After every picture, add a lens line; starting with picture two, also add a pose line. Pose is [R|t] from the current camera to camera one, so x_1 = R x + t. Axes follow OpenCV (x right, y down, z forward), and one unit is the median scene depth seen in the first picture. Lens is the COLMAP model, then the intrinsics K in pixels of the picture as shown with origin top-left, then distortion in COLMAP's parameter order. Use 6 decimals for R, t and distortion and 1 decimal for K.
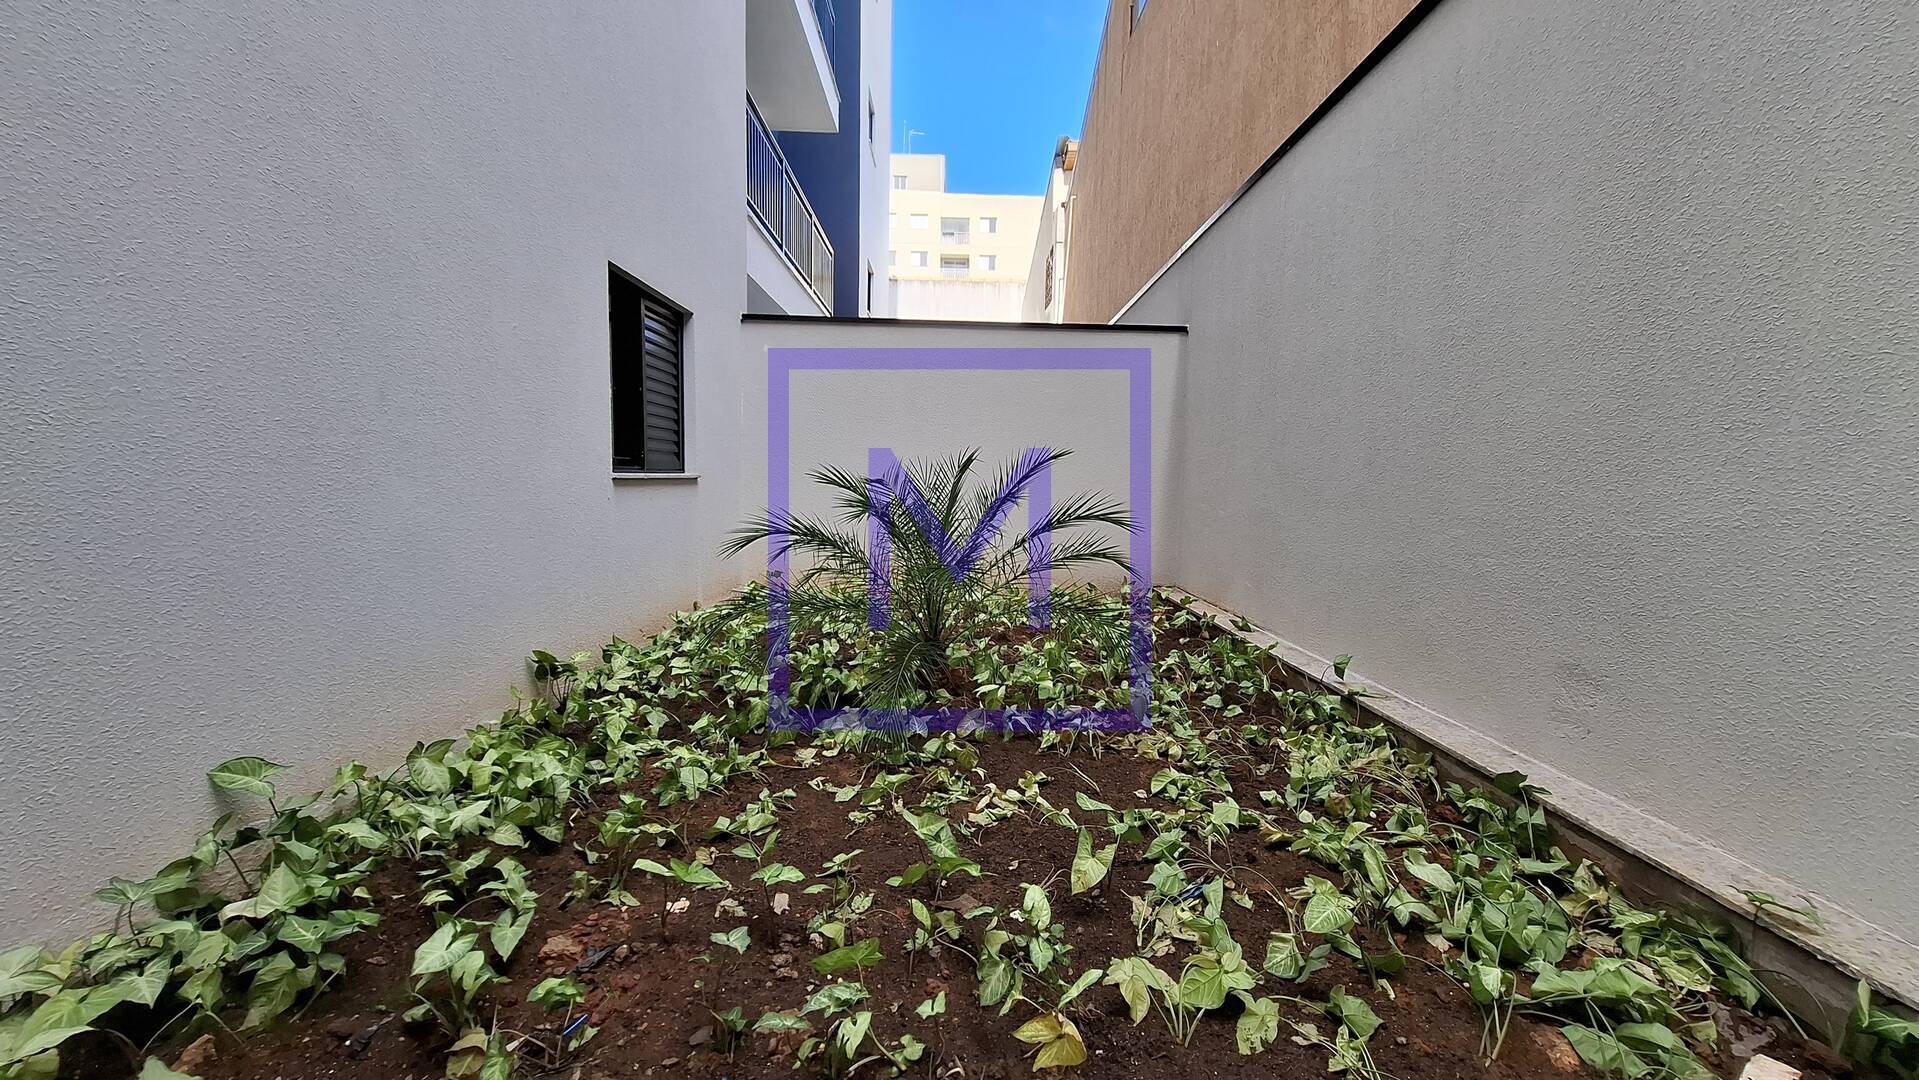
lens RADIAL K [[761.3, 0, 971.0], [0, 761.3, 541.0], [0, 0, 1]] dist [-0.005209, 0.001994]
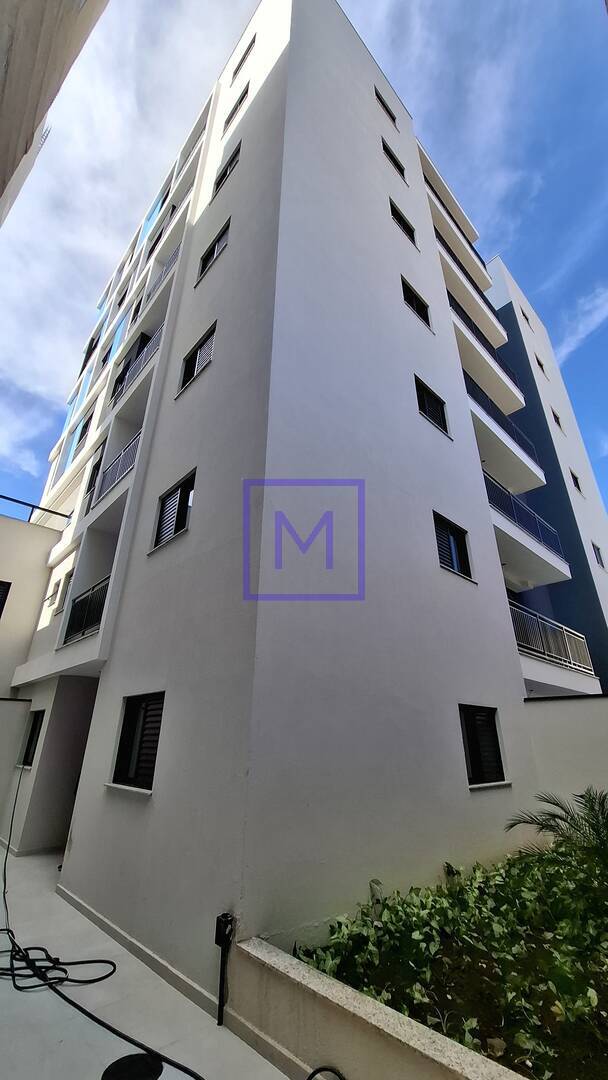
lens RADIAL K [[428.4, 0, 302.3], [0, 428.4, 544.3], [0, 0, 1]] dist [-0.005209, 0.001994]
pose [[0.659136, -0.325469, -0.677945, 0.563655], [-0.061589, 0.875103, -0.480001, -0.099085], [0.749498, 0.358140, 0.556767, -0.743676]]
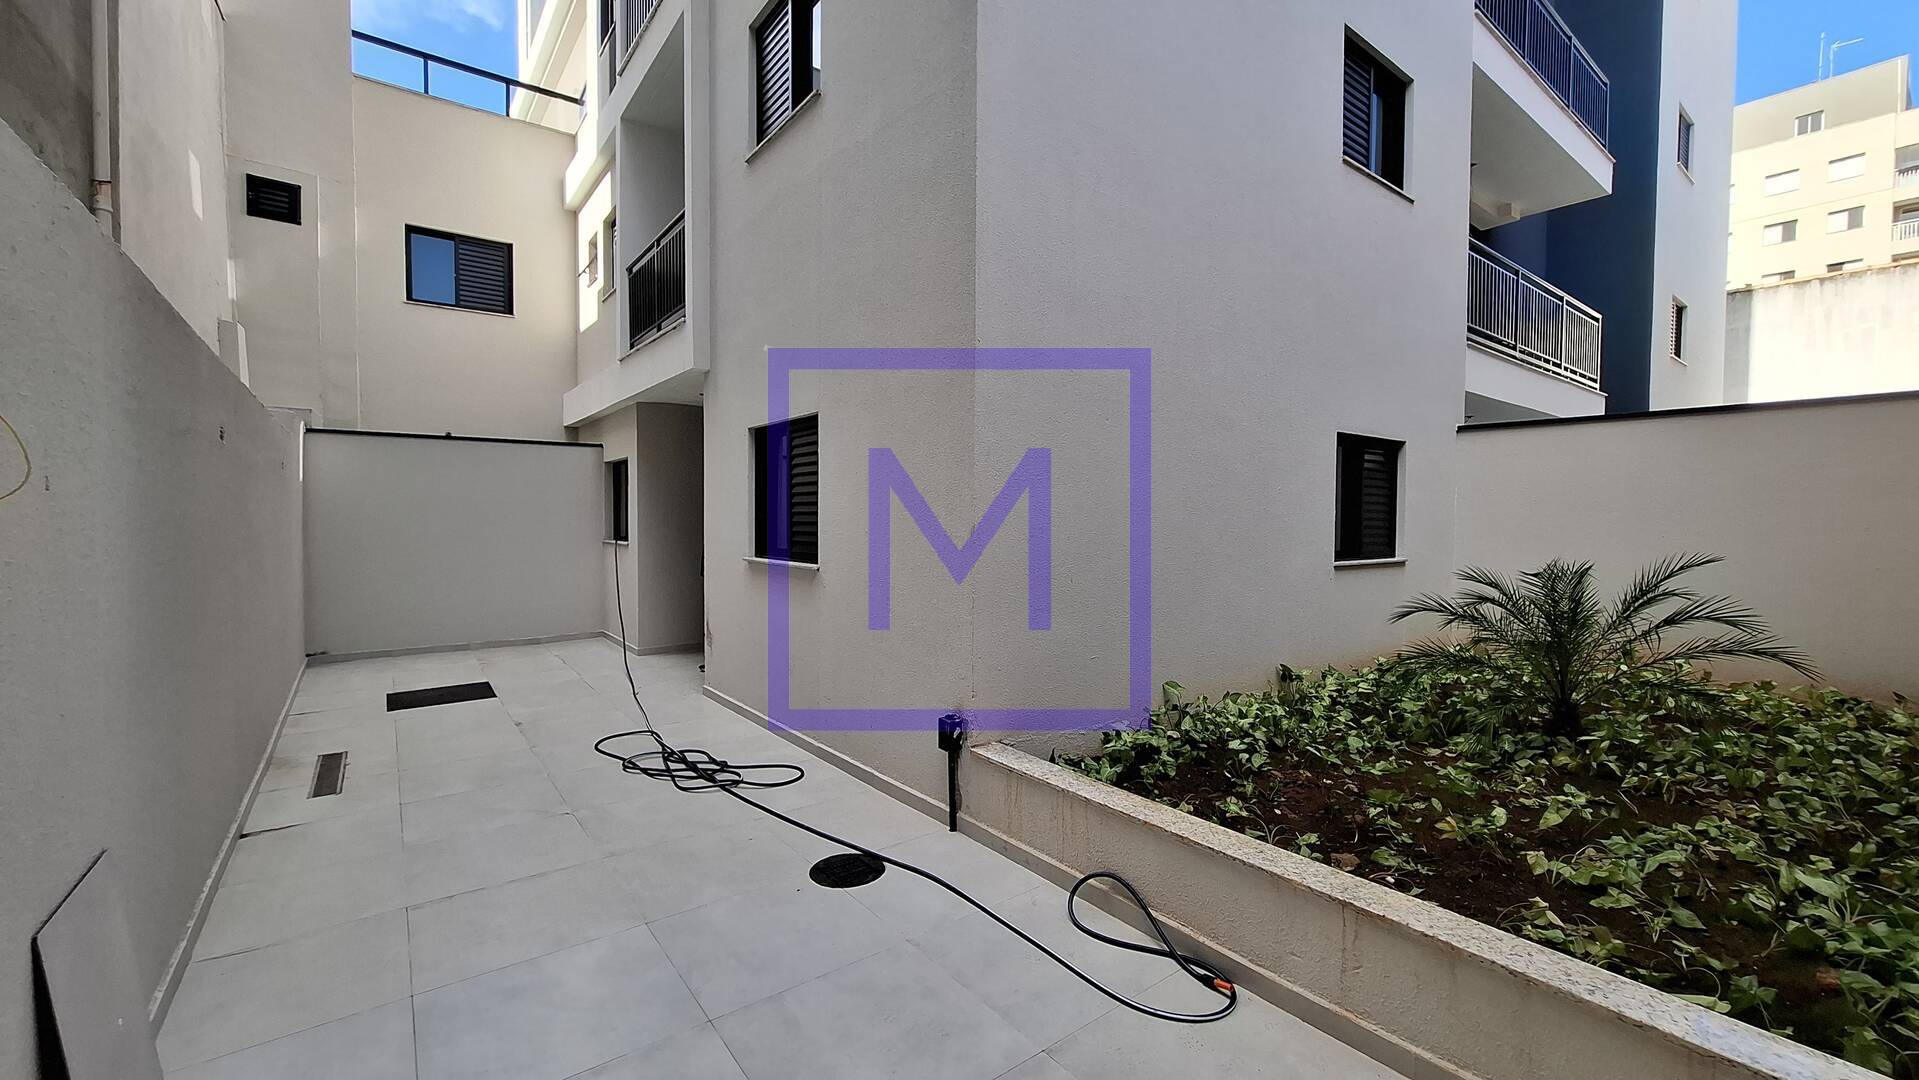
lens RADIAL K [[761.3, 0, 969.6], [0, 761.3, 541.9], [0, 0, 1]] dist [-0.005209, 0.001994]
pose [[0.588357, 0.009703, -0.808543, 0.475418], [-0.062097, 0.997517, -0.033216, -0.042327], [0.806213, 0.069751, 0.587499, -0.719281]]
